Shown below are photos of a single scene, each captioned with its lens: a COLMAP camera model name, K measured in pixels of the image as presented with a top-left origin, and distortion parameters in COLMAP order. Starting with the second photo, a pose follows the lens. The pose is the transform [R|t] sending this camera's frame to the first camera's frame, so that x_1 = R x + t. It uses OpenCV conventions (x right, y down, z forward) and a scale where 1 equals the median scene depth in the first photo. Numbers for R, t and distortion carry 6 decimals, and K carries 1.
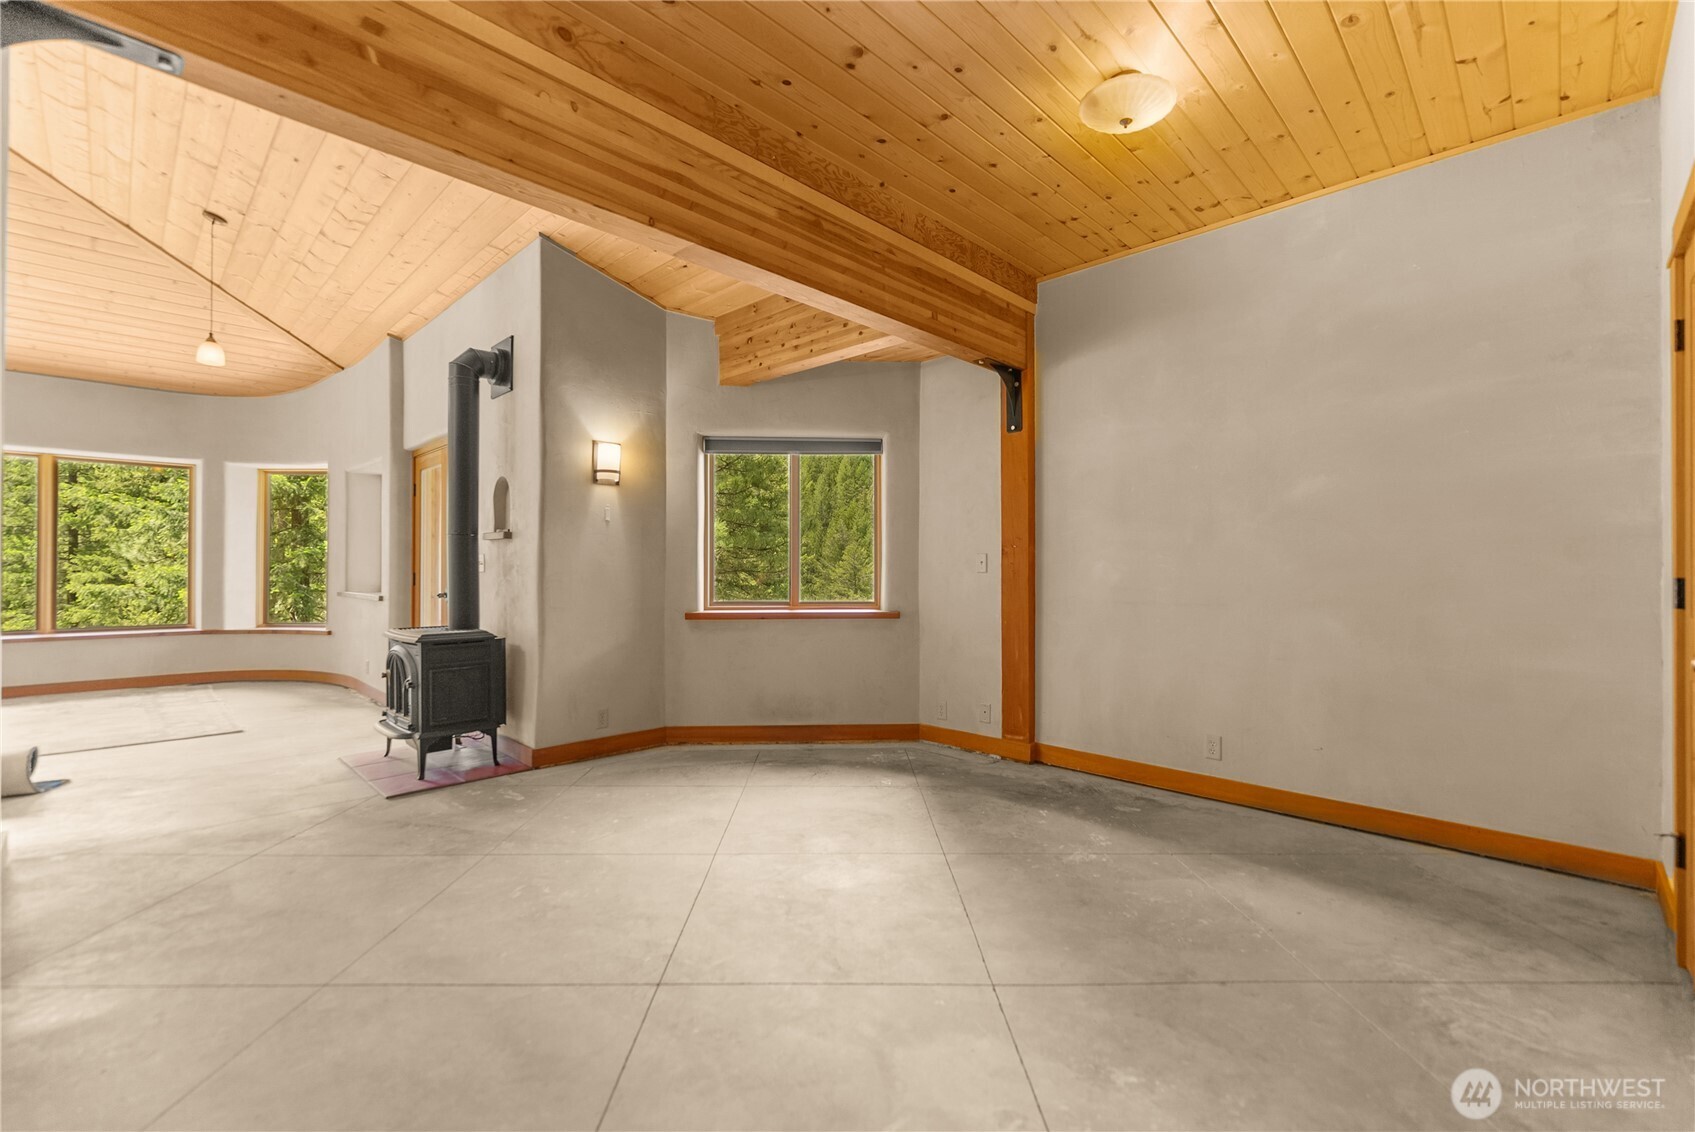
lens RADIAL K [[721.3, 0, 847.9], [0, 721.3, 563.5], [0, 0, 1]] dist [0.000749, -0.000068]
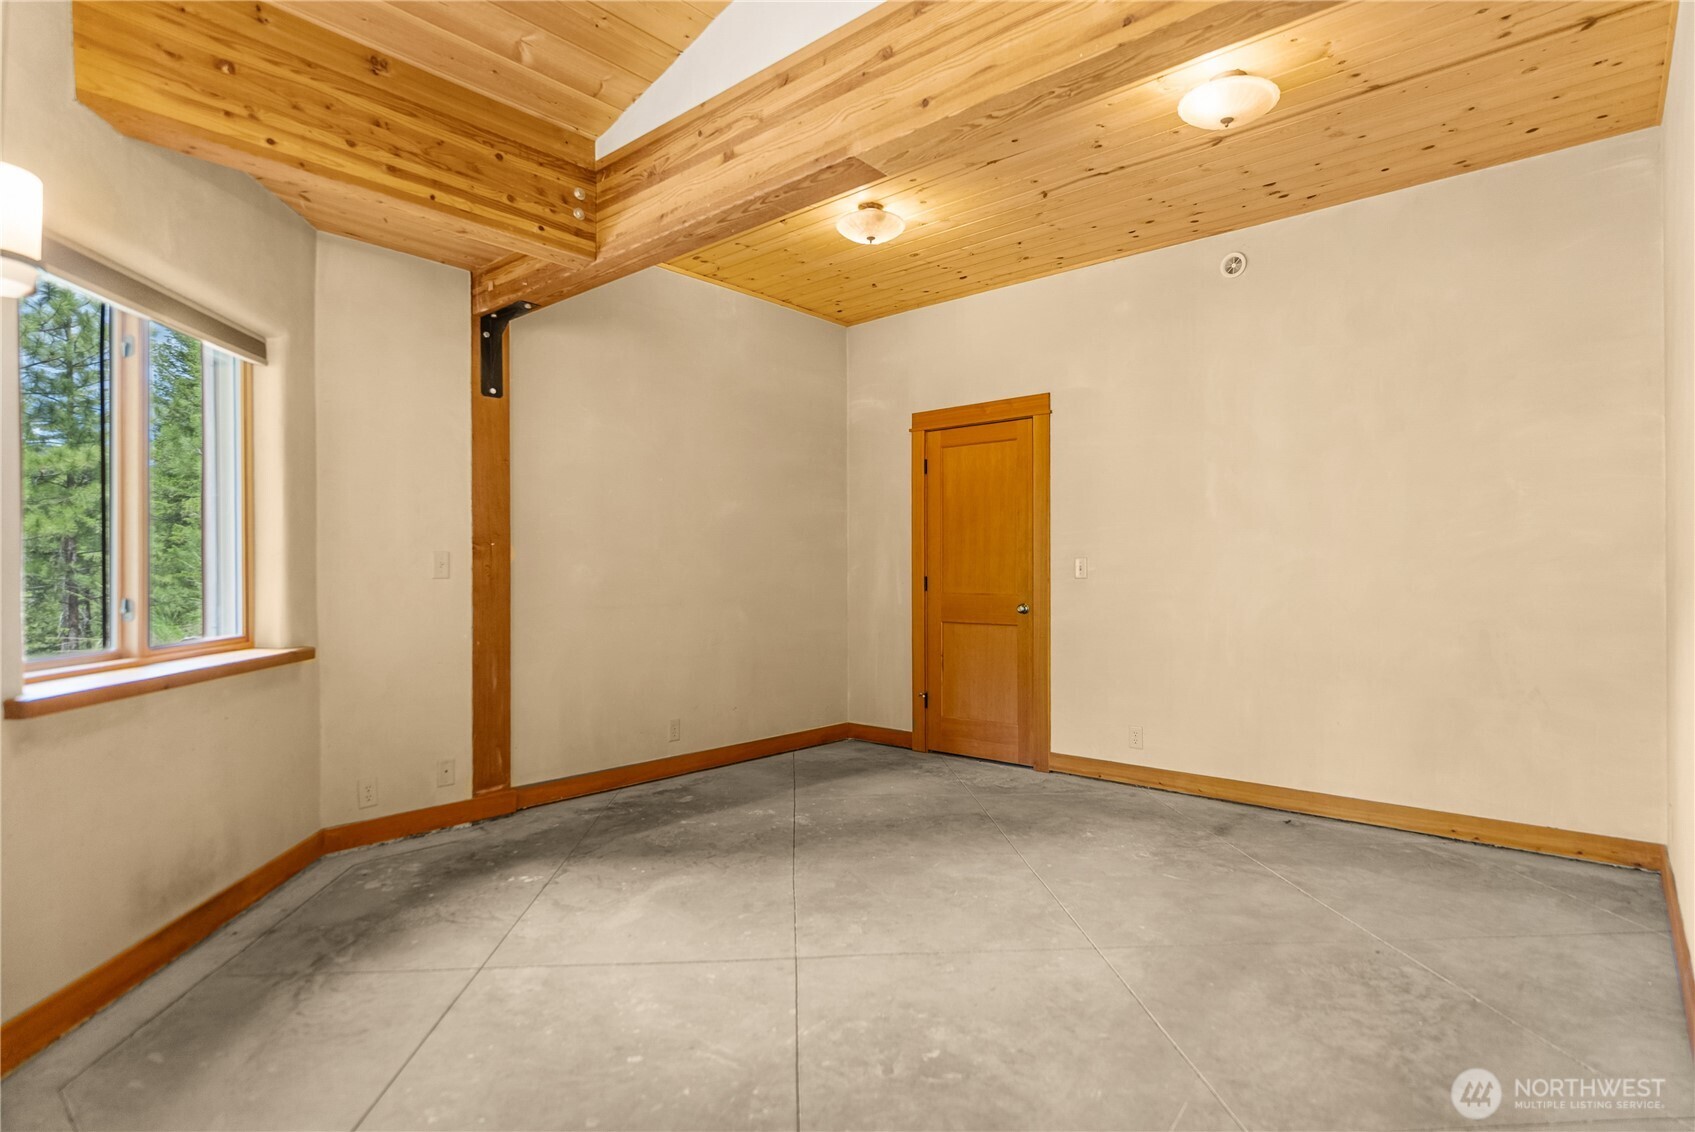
lens RADIAL K [[872.7, 0, 847.5], [0, 872.7, 566.0], [0, 0, 1]] dist [-0.000256, -0.000187]
pose [[-0.051555, 0.004485, 0.998660, -0.769620], [-0.007601, 0.999959, -0.004883, 0.001590], [-0.998641, -0.007843, -0.051519, 0.705213]]
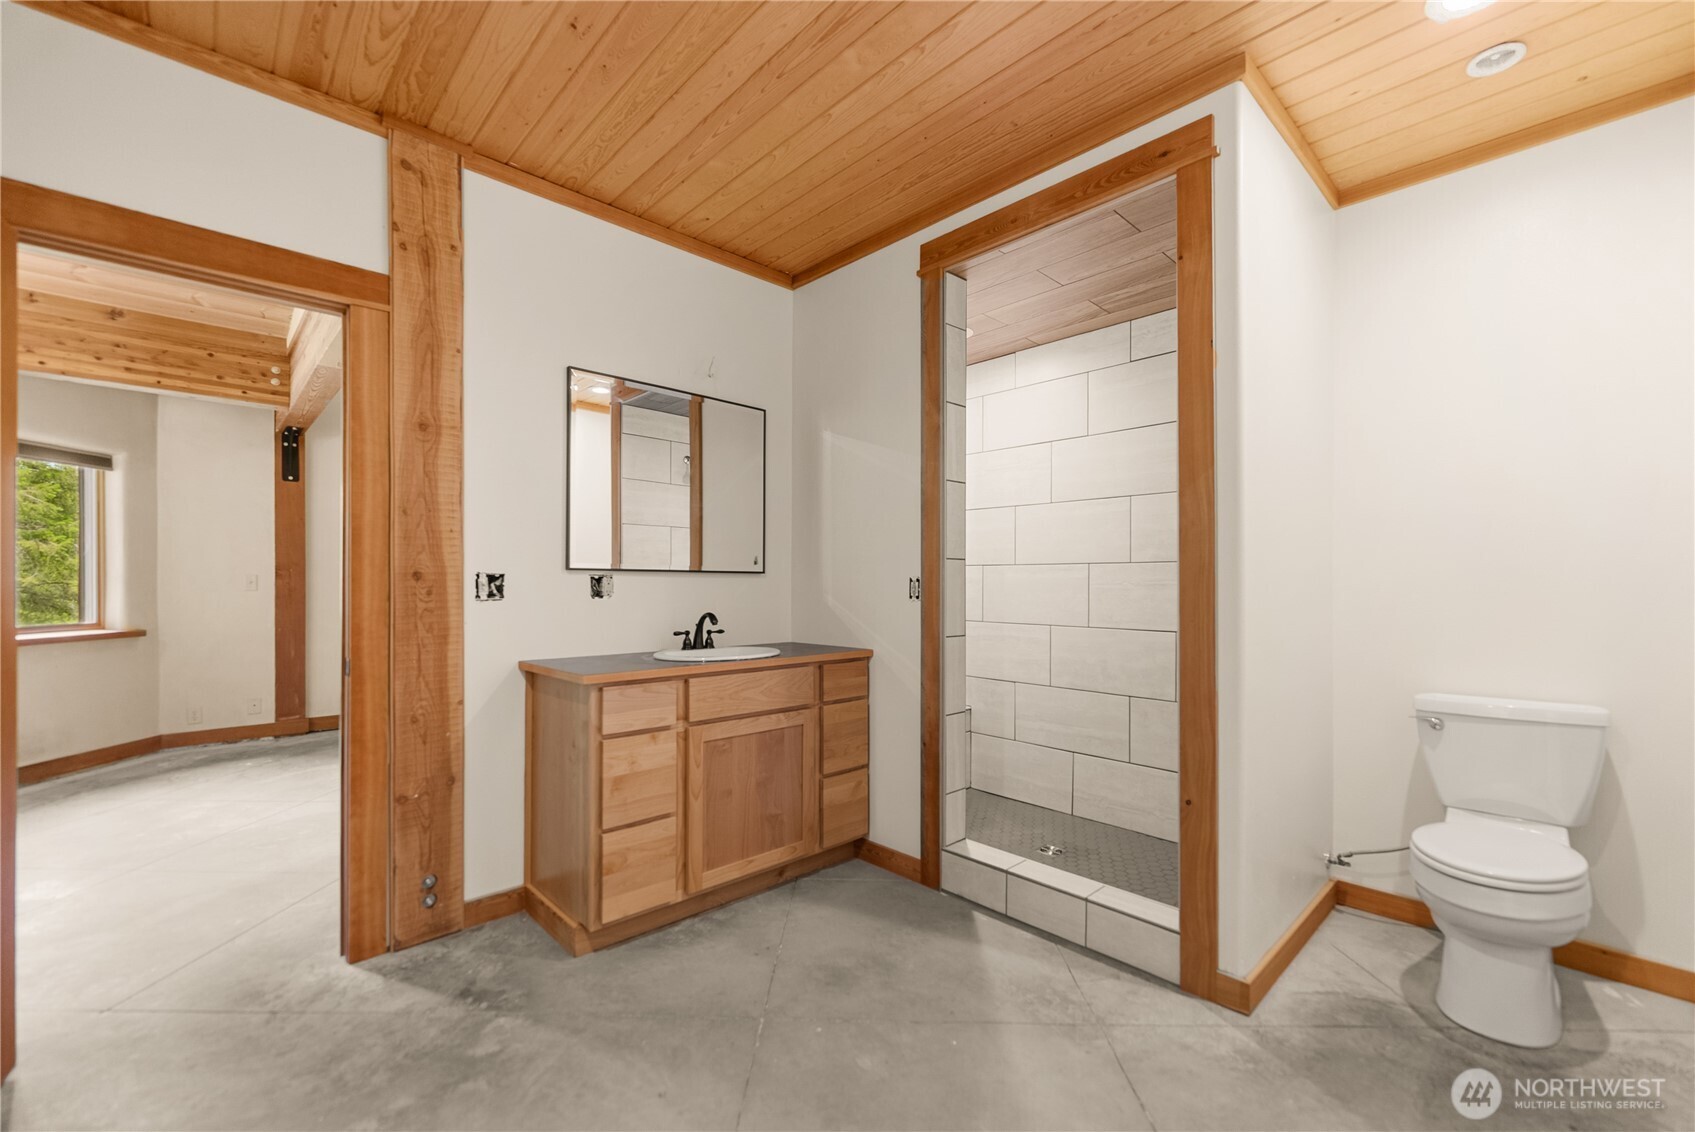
lens RADIAL K [[694.9, 0, 859.5], [0, 694.9, 578.5], [0, 0, 1]] dist [-0.000075, -0.000102]
pose [[0.030164, 0.005056, 0.999532, -1.040070], [-0.007042, 0.999963, -0.004845, -0.010251], [-0.999520, -0.006893, 0.030198, -0.059594]]
